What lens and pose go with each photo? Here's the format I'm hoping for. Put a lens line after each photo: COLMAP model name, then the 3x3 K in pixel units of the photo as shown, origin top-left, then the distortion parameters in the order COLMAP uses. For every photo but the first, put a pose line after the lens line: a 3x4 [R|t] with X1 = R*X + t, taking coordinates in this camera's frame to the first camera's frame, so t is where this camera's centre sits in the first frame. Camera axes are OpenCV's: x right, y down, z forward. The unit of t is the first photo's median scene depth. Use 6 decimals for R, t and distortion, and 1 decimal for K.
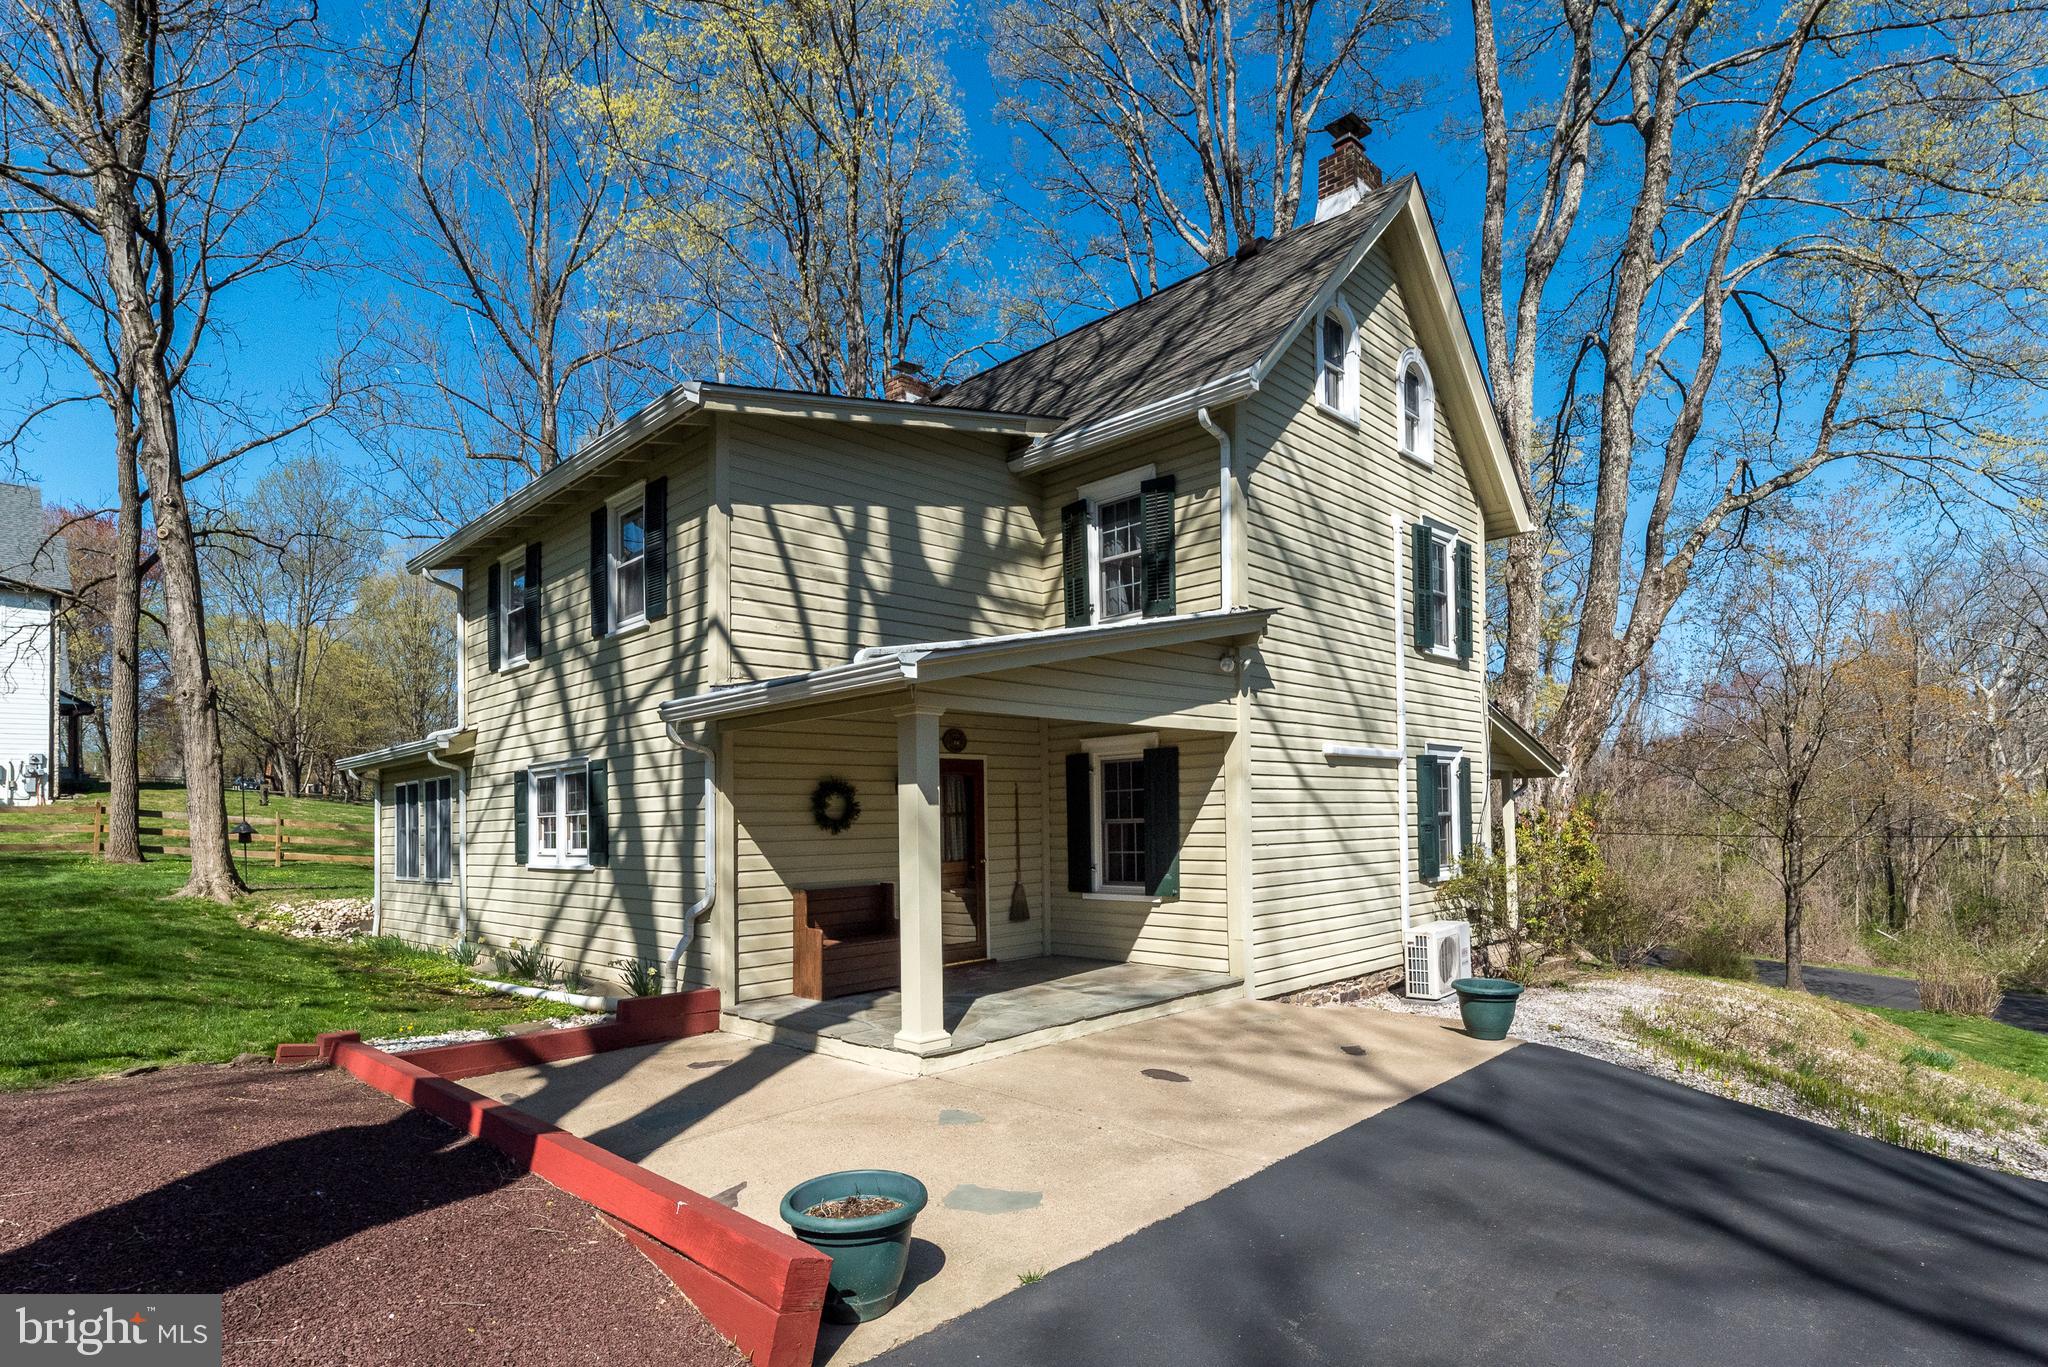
lens RADIAL K [[1031.6, 0, 1069.5], [0, 1031.6, 828.6], [0, 0, 1]] dist [0.015777, 0.003622]
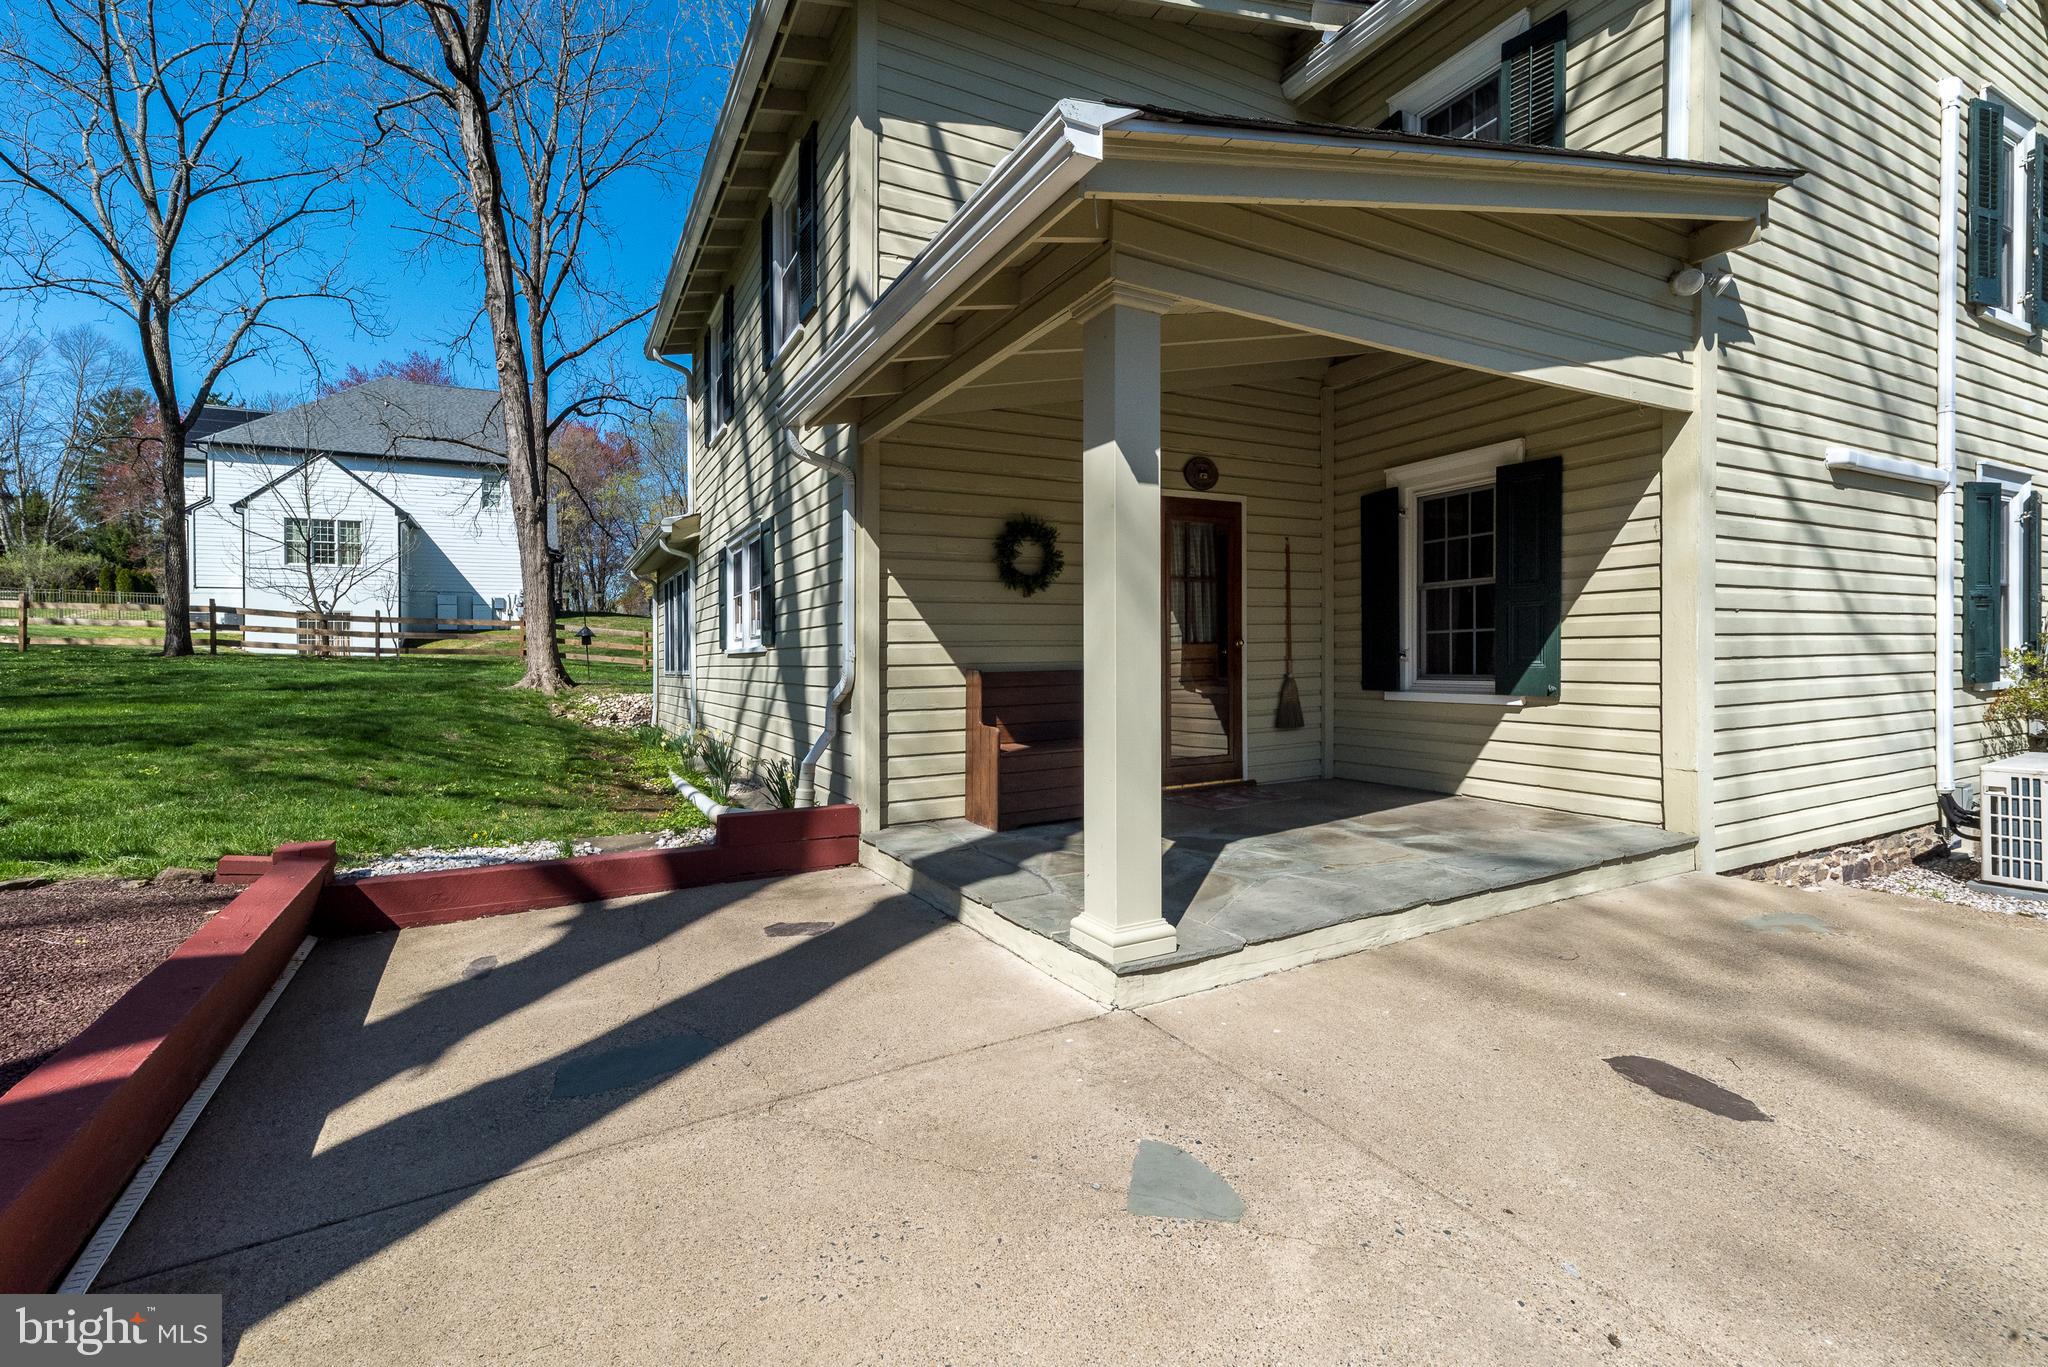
lens RADIAL K [[892.2, 0, 1024.6], [0, 892.2, 674.6], [0, 0, 1]] dist [0.010228, -0.000312]
pose [[0.950722, 0.012622, -0.309788, -0.034458], [-0.006596, 0.999768, 0.020490, 0.043591], [0.309975, -0.017437, 0.950585, 0.383770]]
